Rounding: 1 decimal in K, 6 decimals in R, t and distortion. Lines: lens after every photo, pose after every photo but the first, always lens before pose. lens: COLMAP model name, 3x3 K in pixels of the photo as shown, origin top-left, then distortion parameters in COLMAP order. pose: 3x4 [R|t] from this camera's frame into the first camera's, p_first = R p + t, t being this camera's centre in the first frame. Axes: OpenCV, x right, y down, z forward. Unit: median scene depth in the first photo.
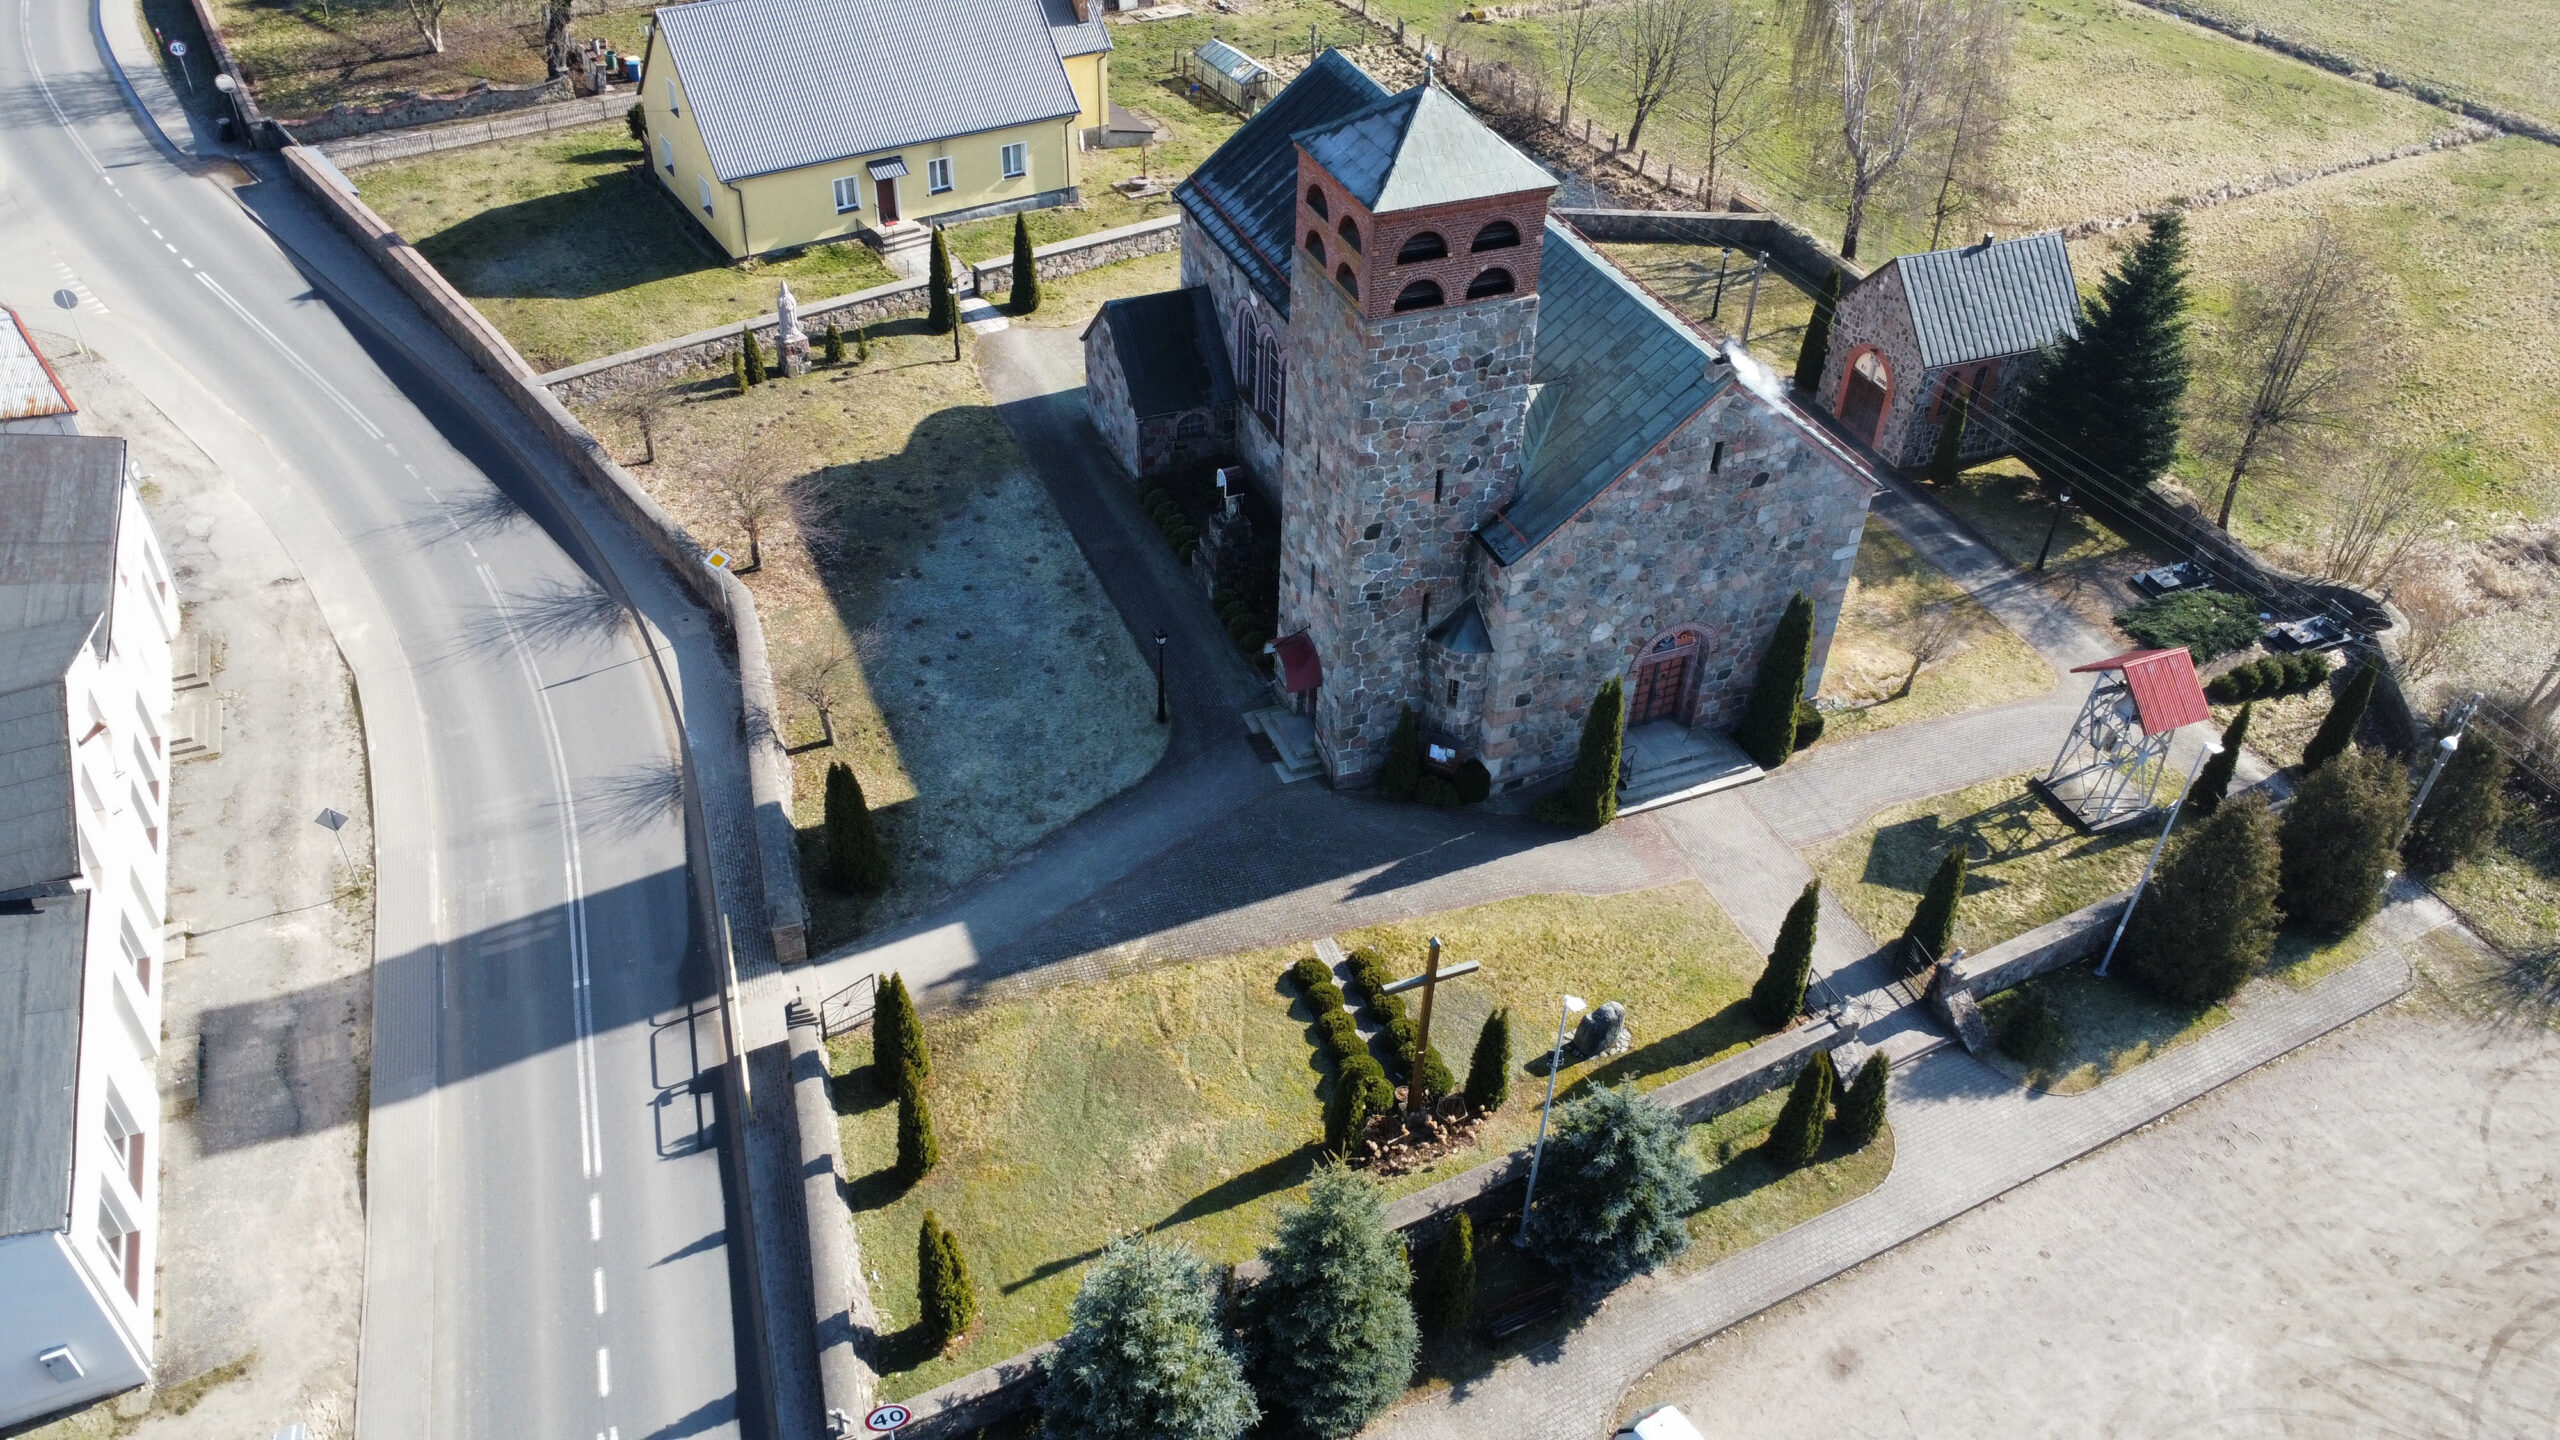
lens RADIAL K [[1870.2, 0, 1280.0], [0, 1870.2, 720.0], [0, 0, 1]] dist [-0.022904, -0.005576]
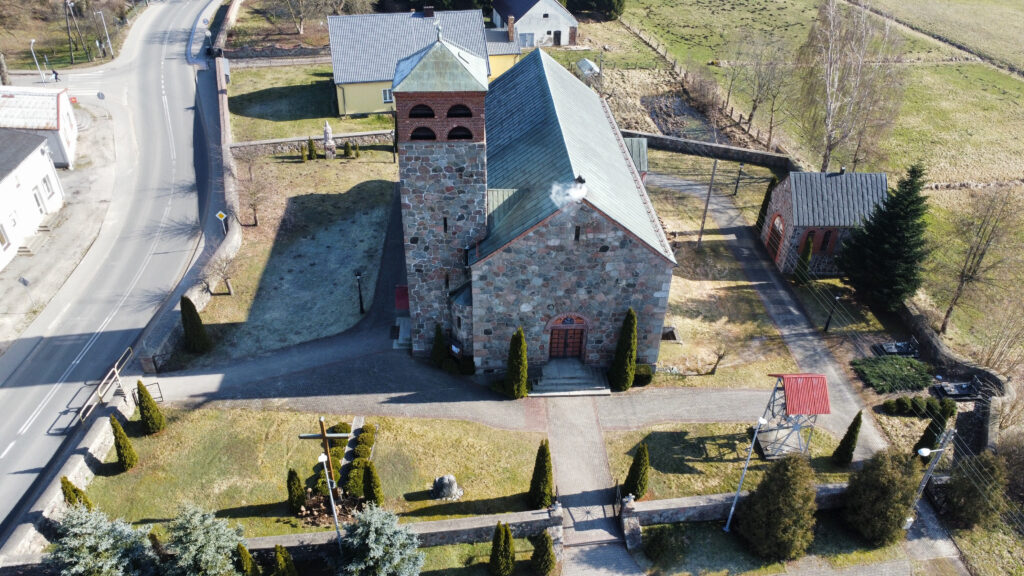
lens RADIAL K [[748.1, 0, 512.0], [0, 748.1, 288.0], [0, 0, 1]] dist [-0.022904, -0.005576]
pose [[0.941586, 0.181961, -0.283383, 0.388383], [-0.203368, 0.977936, -0.047787, -0.024533], [0.268435, 0.102627, 0.957816, 0.173126]]
